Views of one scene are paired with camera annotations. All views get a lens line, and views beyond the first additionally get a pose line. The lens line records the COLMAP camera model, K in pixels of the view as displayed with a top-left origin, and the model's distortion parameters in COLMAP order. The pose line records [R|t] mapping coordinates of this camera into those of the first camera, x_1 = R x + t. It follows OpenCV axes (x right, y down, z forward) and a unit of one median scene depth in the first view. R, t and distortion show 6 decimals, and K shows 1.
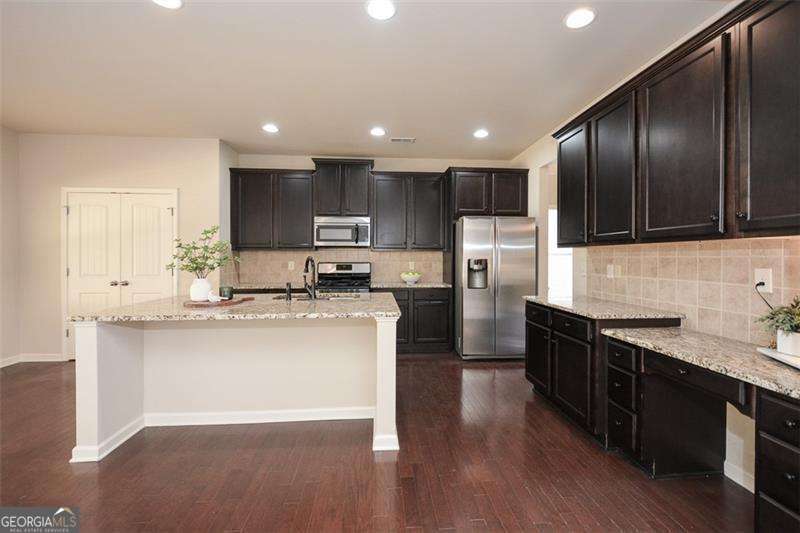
lens RADIAL K [[353.6, 0, 401.8], [0, 353.6, 263.5], [0, 0, 1]] dist [-0.000537, -0.001494]
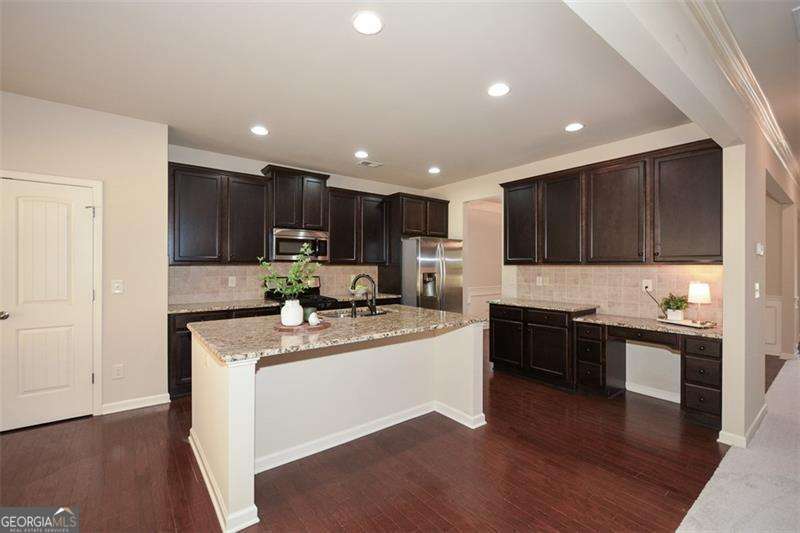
lens RADIAL K [[353.6, 0, 406.1], [0, 353.6, 267.0], [0, 0, 1]] dist [-0.000537, -0.001494]
pose [[0.829260, -0.002641, 0.558857, -0.525937], [0.008708, 0.999928, -0.008196, -0.022104], [-0.558796, 0.011663, 0.829223, 0.042466]]
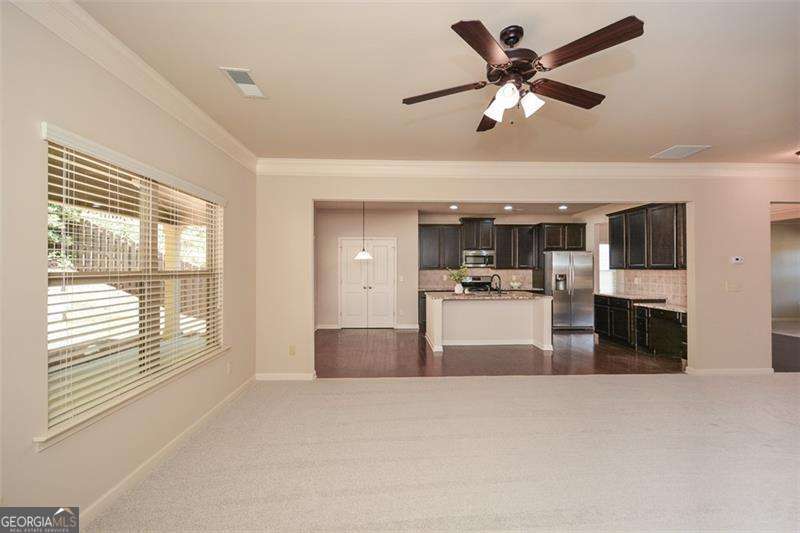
lens RADIAL K [[353.6, 0, 398.2], [0, 353.6, 264.9], [0, 0, 1]] dist [-0.000537, -0.001494]
pose [[0.998873, -0.002533, -0.047387, -0.543870], [0.001289, 0.999654, -0.026258, -0.014456], [0.047438, 0.026167, 0.998531, -0.879271]]
